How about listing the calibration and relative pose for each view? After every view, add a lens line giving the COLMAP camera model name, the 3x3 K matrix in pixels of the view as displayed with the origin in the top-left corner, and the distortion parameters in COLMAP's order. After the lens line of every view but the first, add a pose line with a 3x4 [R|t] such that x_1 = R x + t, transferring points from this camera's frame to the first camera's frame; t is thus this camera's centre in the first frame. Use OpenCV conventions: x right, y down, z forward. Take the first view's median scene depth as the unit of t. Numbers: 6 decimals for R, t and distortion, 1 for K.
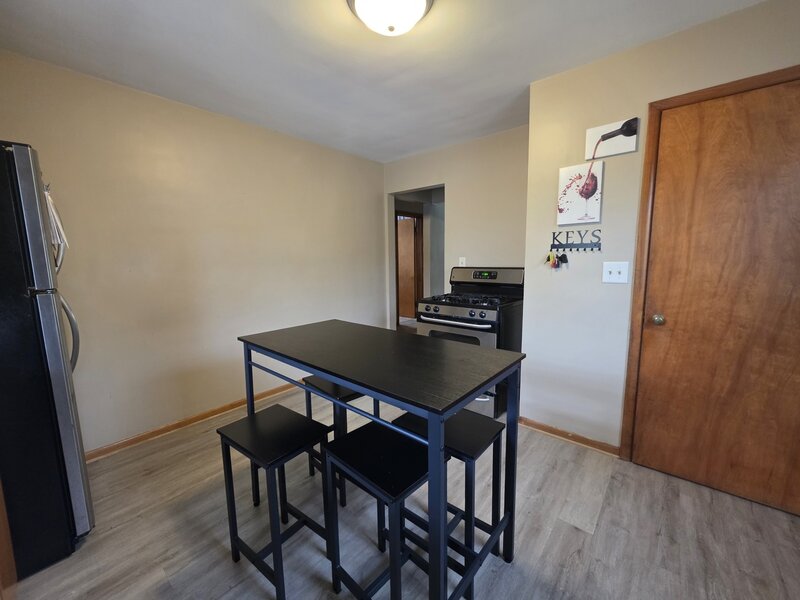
lens RADIAL K [[320.8, 0, 397.9], [0, 320.8, 297.8], [0, 0, 1]] dist [0.001627, 0.000000]
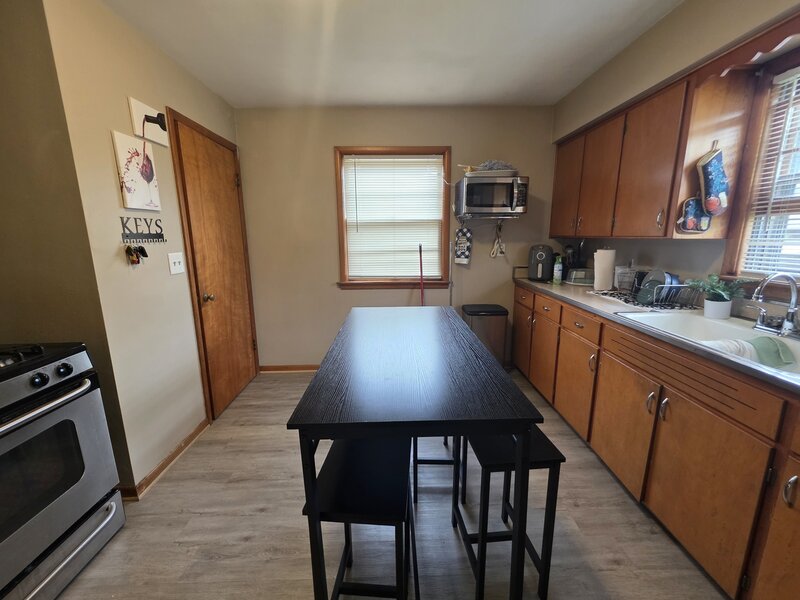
lens RADIAL K [[320.8, 0, 397.9], [0, 320.8, 297.8], [0, 0, 1]] dist [0.001627, 0.000000]
pose [[-0.667911, -0.118674, 0.734718, -0.556515], [0.122122, 0.956348, 0.265490, -0.157947], [-0.734153, 0.267049, -0.624263, 1.140596]]
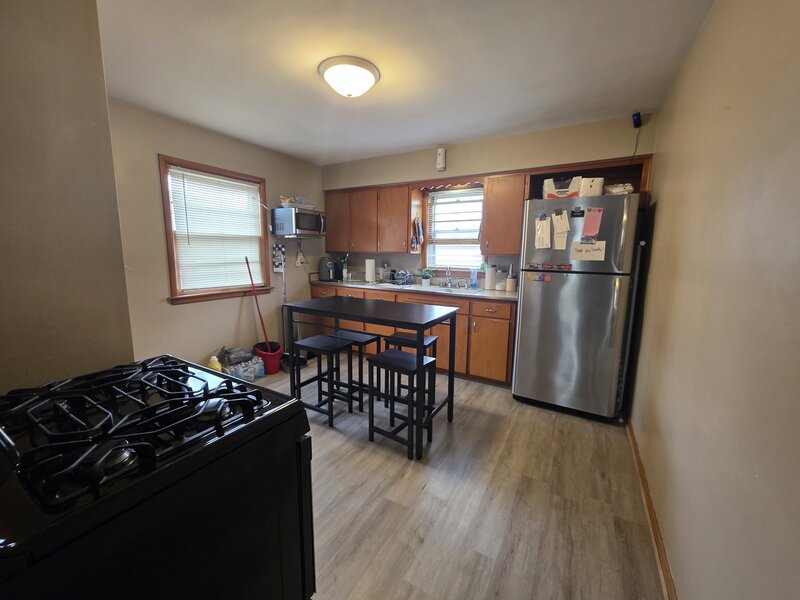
lens RADIAL K [[320.8, 0, 397.9], [0, 320.8, 297.8], [0, 0, 1]] dist [0.001627, 0.000000]
pose [[-0.982987, 0.034238, -0.180458, 0.038701], [-0.017536, 0.960492, 0.277755, -0.268664], [0.182838, 0.276194, -0.943550, 1.902622]]
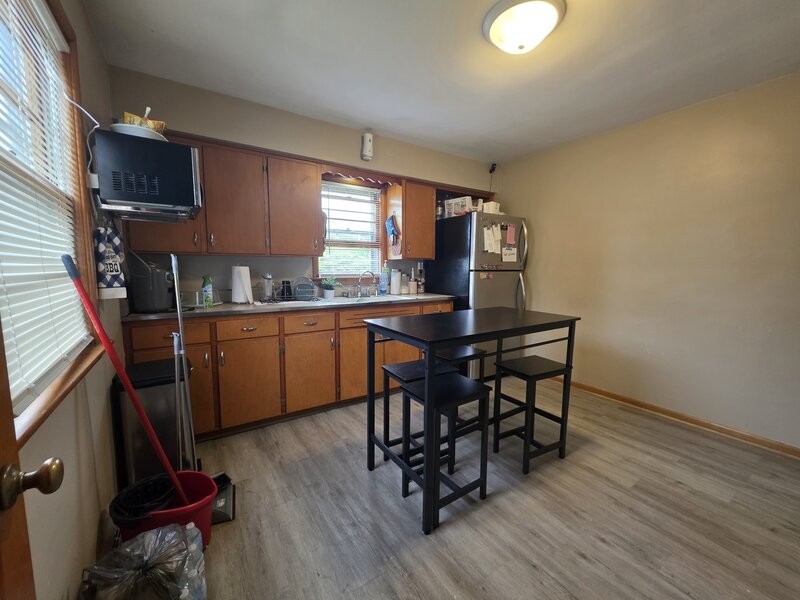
lens RADIAL K [[320.8, 0, 397.9], [0, 320.8, 297.8], [0, 0, 1]] dist [0.001627, 0.000000]
pose [[-0.271640, 0.110361, -0.956050, 0.912602], [-0.128003, 0.980434, 0.149545, -0.068211], [0.953848, 0.163000, -0.252199, 0.732561]]
